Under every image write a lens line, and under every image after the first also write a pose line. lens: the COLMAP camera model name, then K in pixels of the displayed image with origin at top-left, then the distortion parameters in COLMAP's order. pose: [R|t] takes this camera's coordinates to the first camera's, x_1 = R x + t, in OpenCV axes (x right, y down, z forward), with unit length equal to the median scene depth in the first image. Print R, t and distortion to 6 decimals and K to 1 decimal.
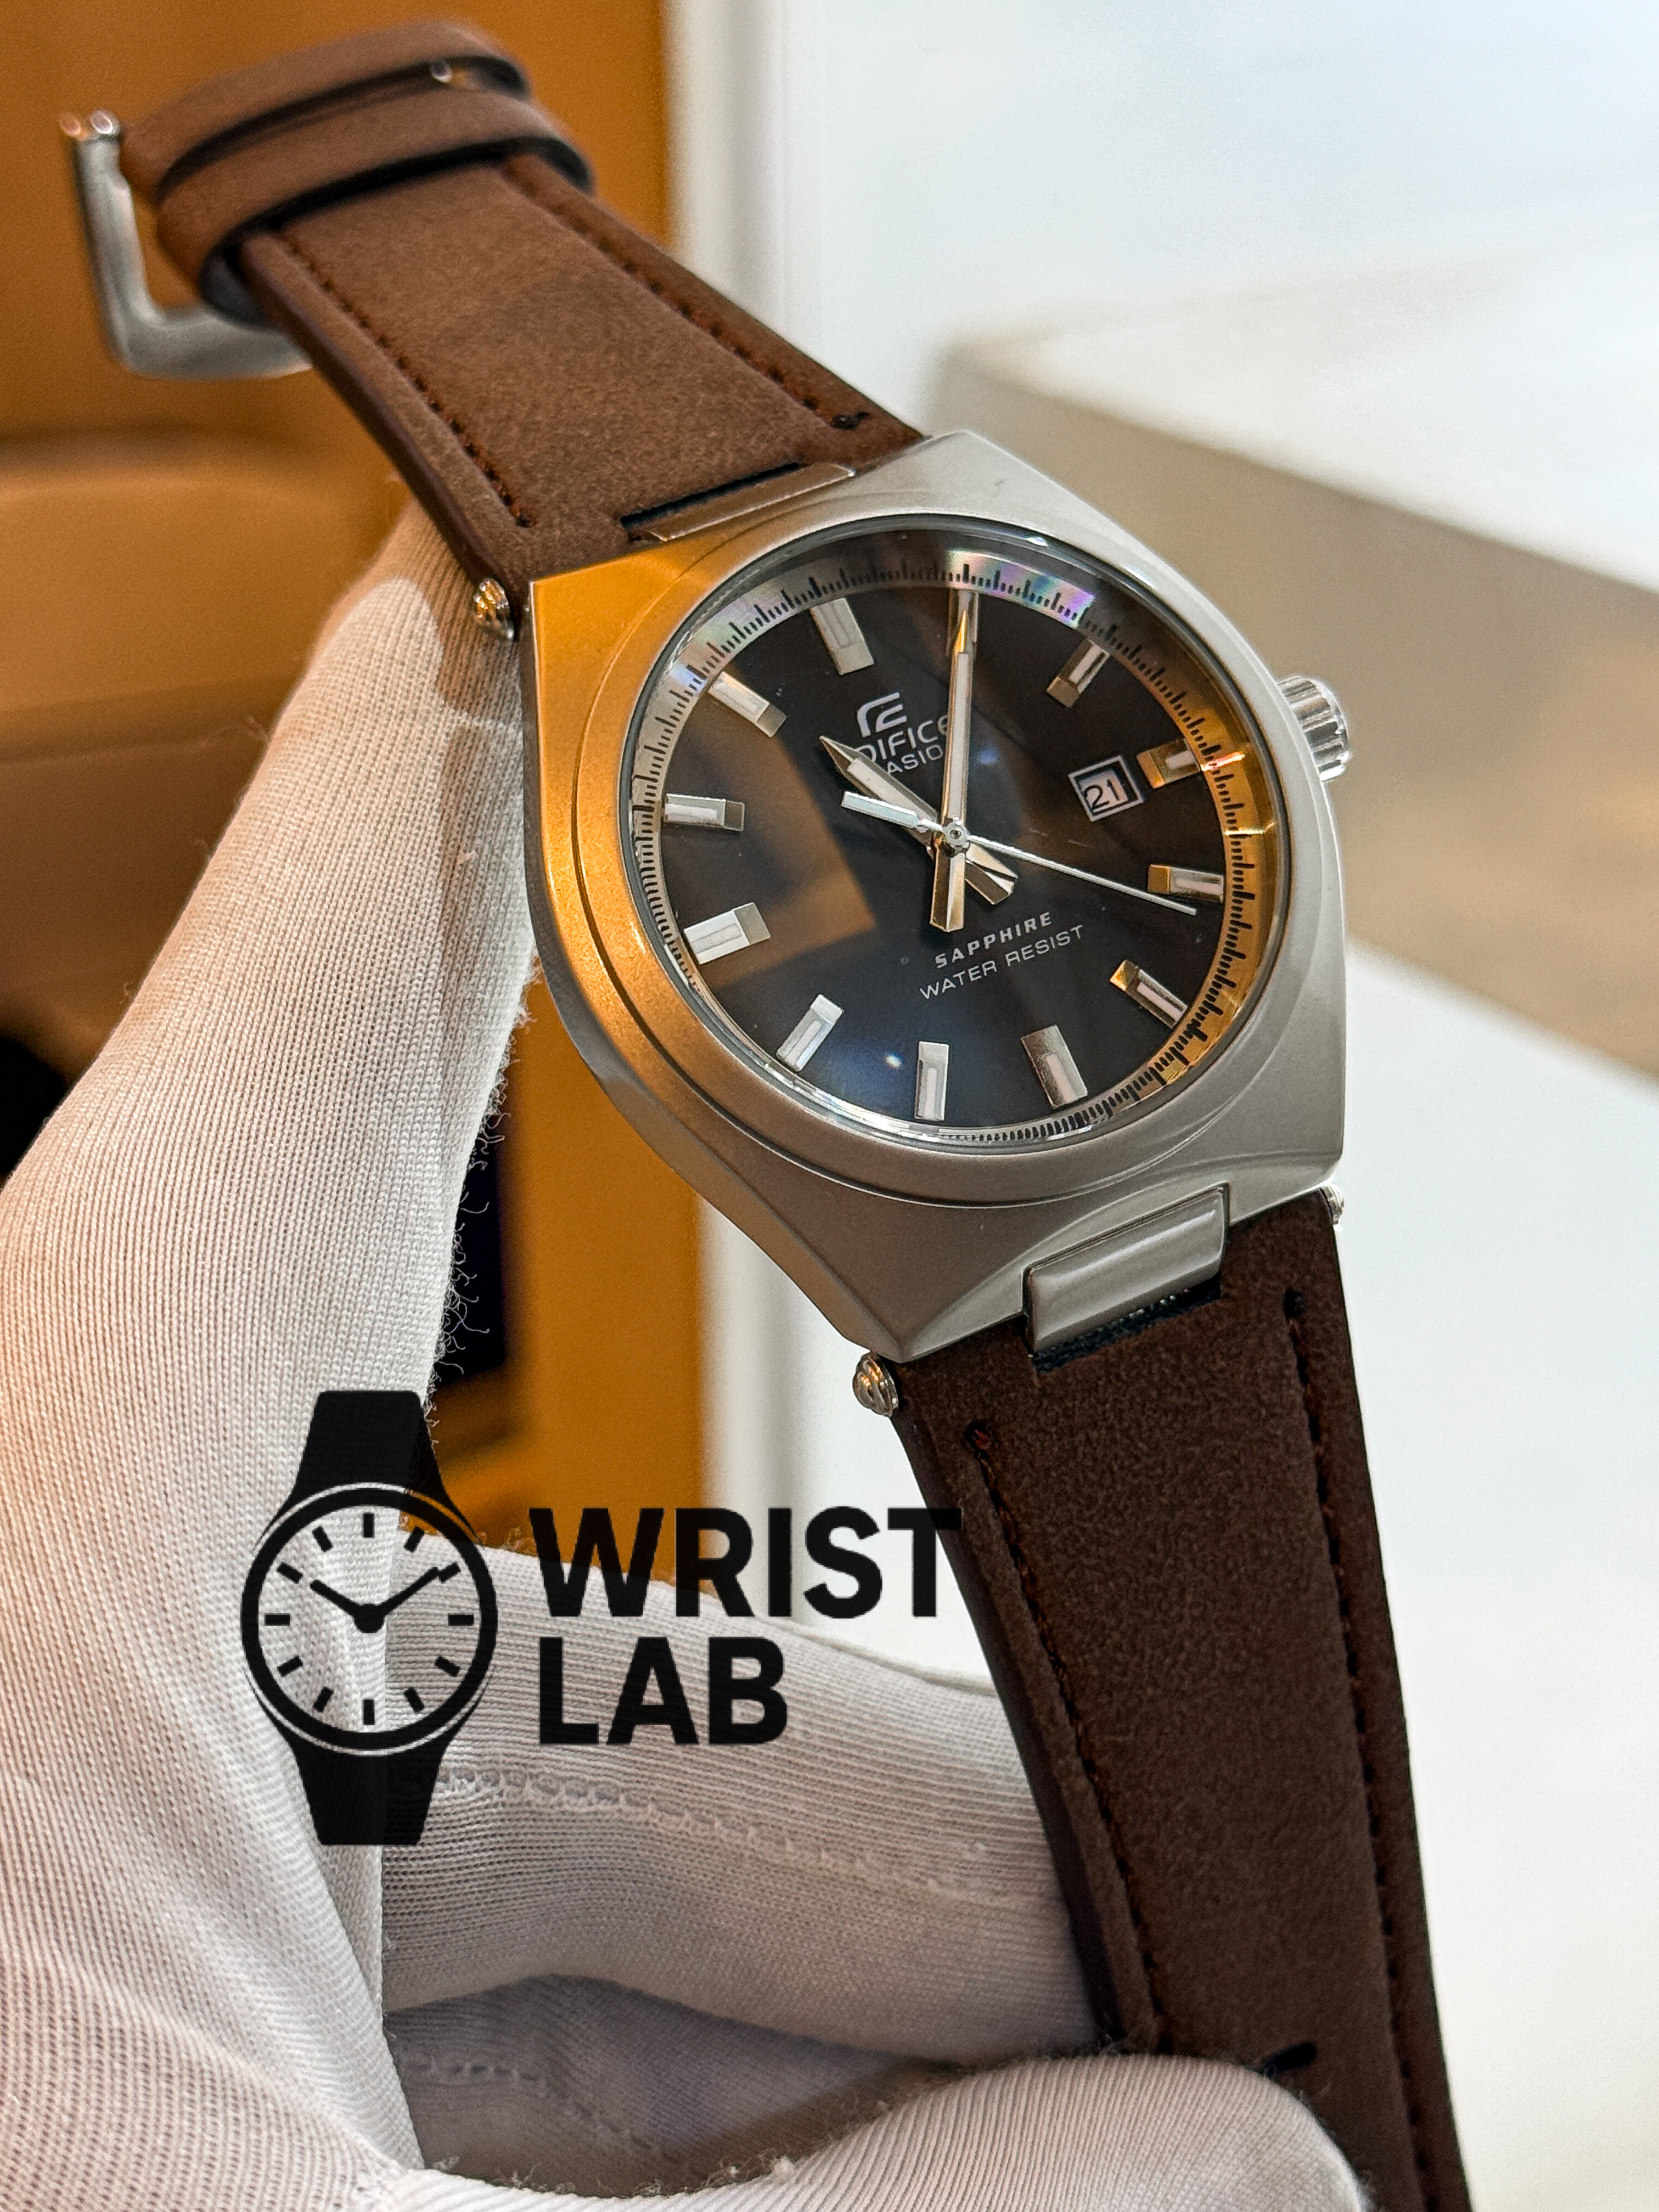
lens RADIAL K [[3860.7, 0, 885.9], [0, 3860.7, 1068.8], [0, 0, 1]] dist [0.238485, 0.000000]
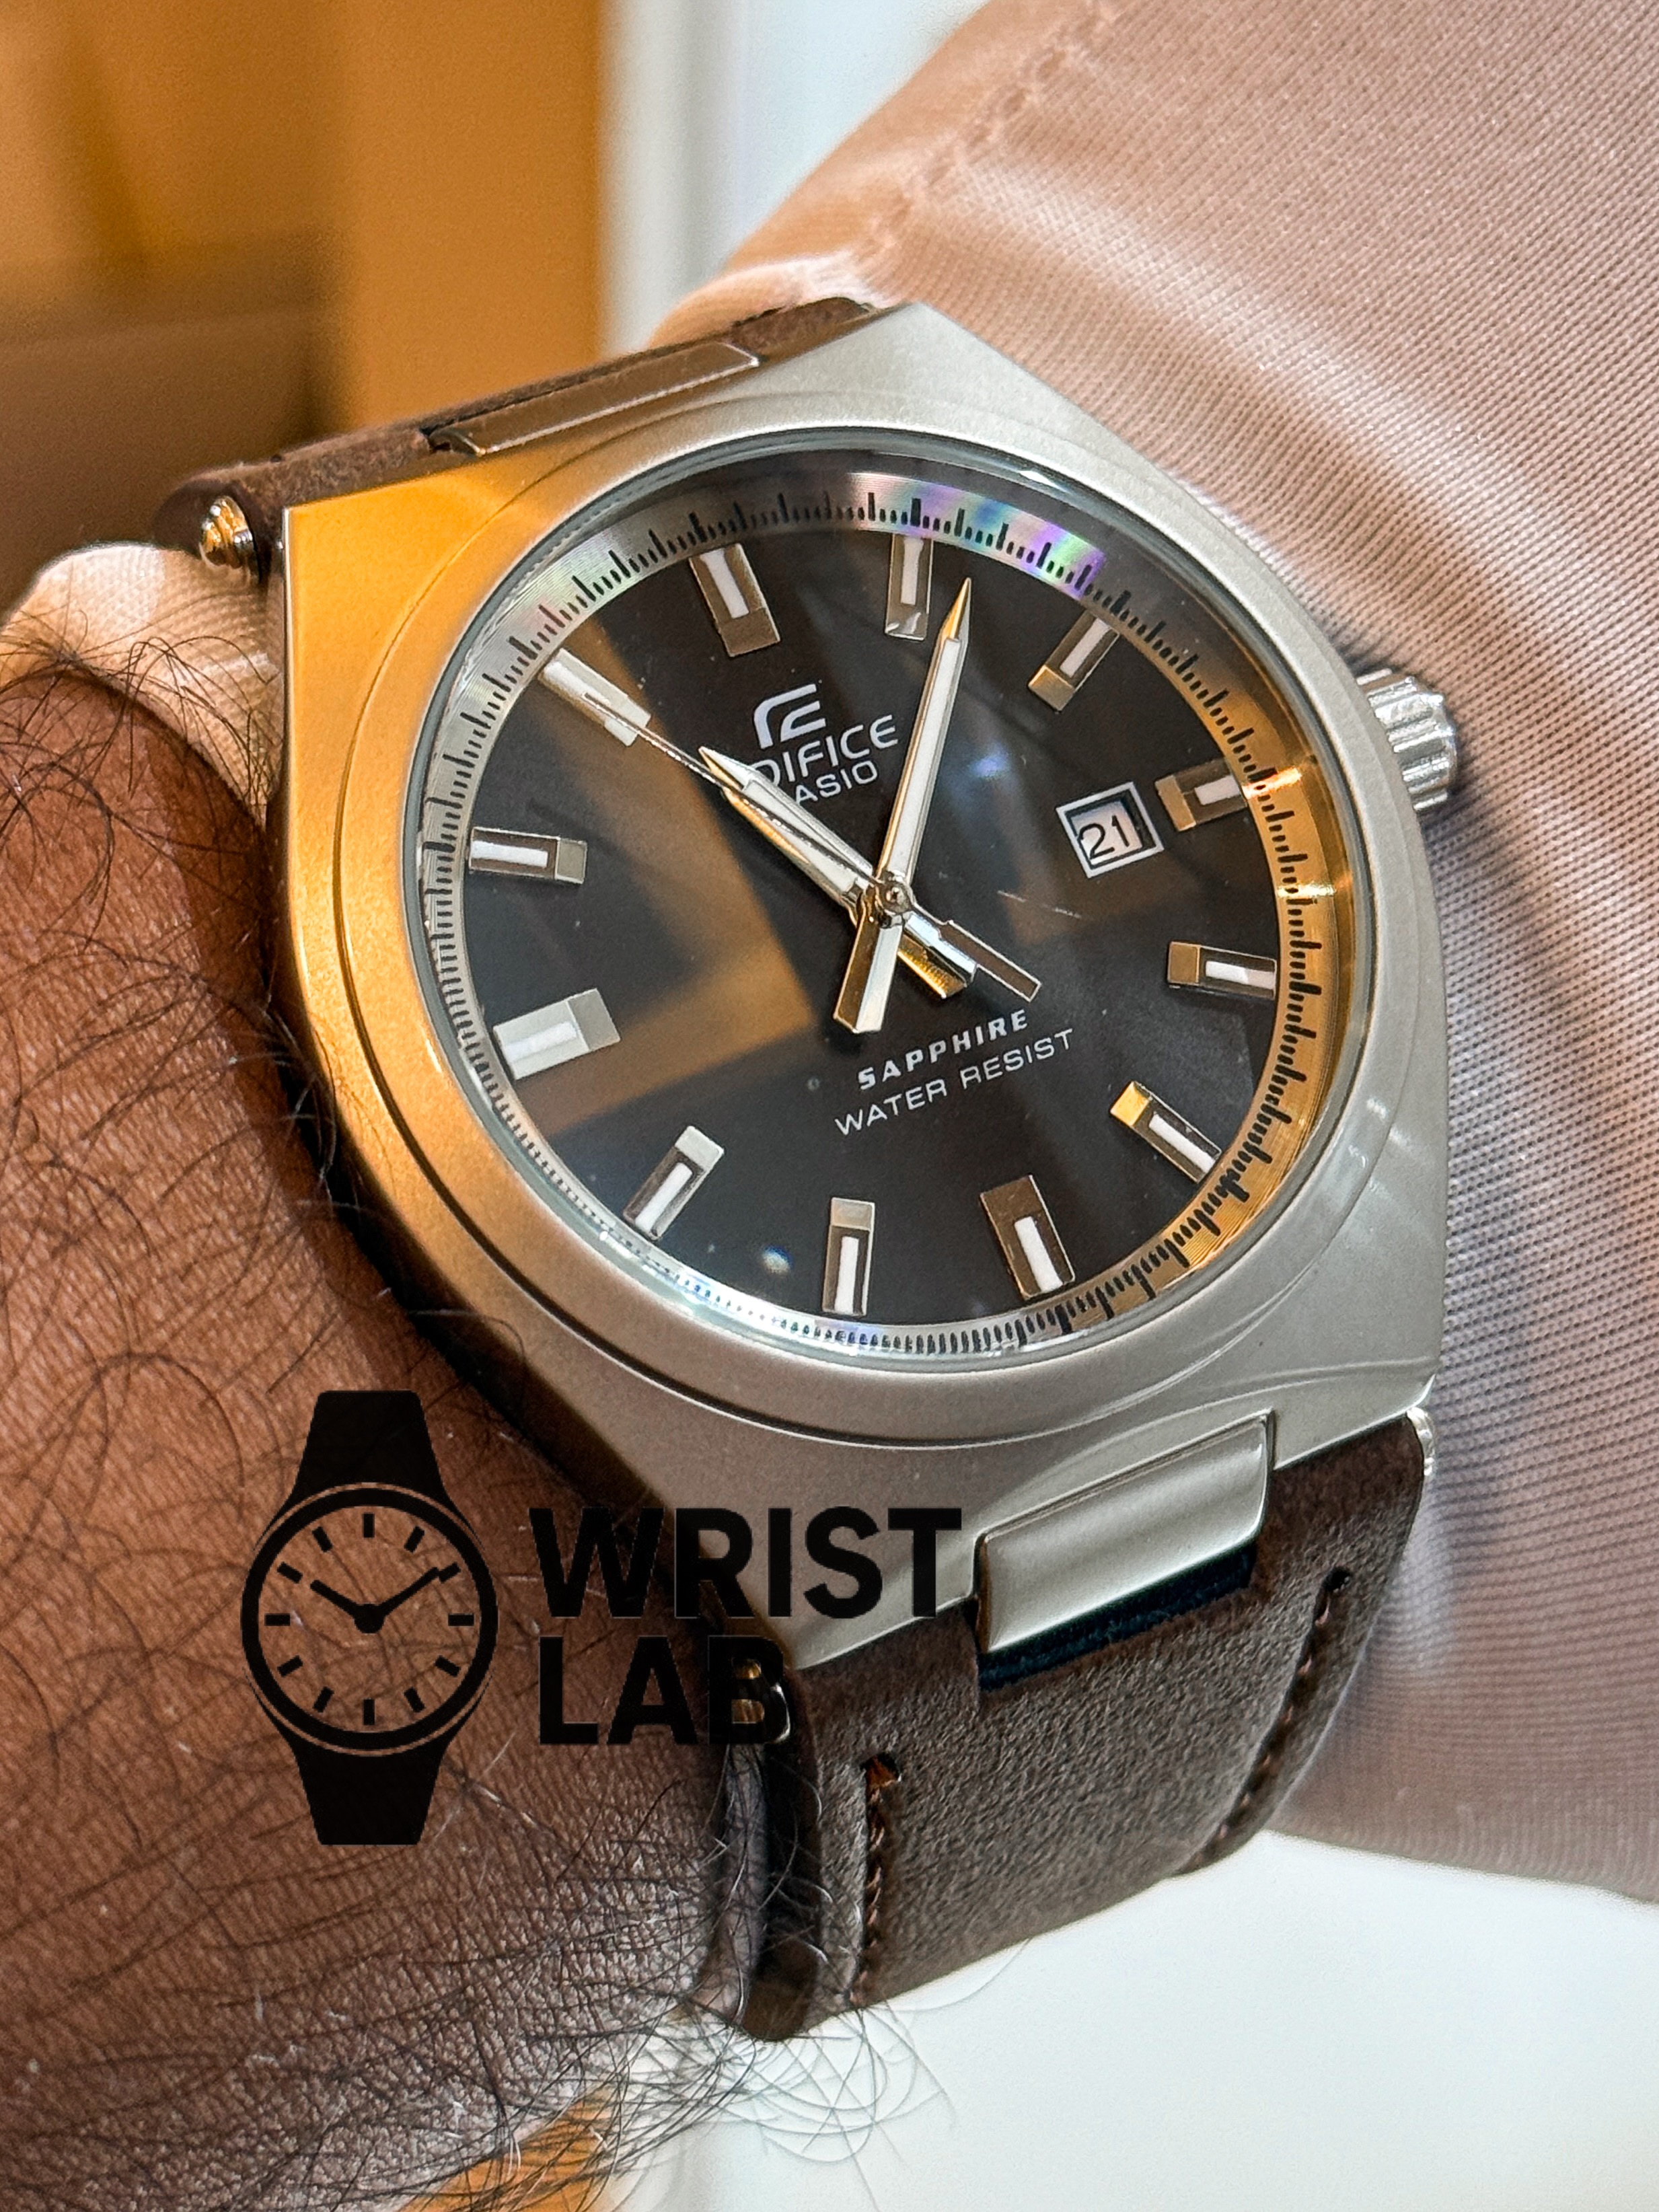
lens RADIAL K [[3860.5, 0, 825.5], [0, 3860.5, 1109.8], [0, 0, 1]] dist [0.238485, 0.000000]
pose [[0.999725, 0.023128, -0.003798, 0.009665], [-0.022958, 0.998937, 0.039963, -0.049358], [0.004718, -0.039865, 0.999194, 0.306936]]
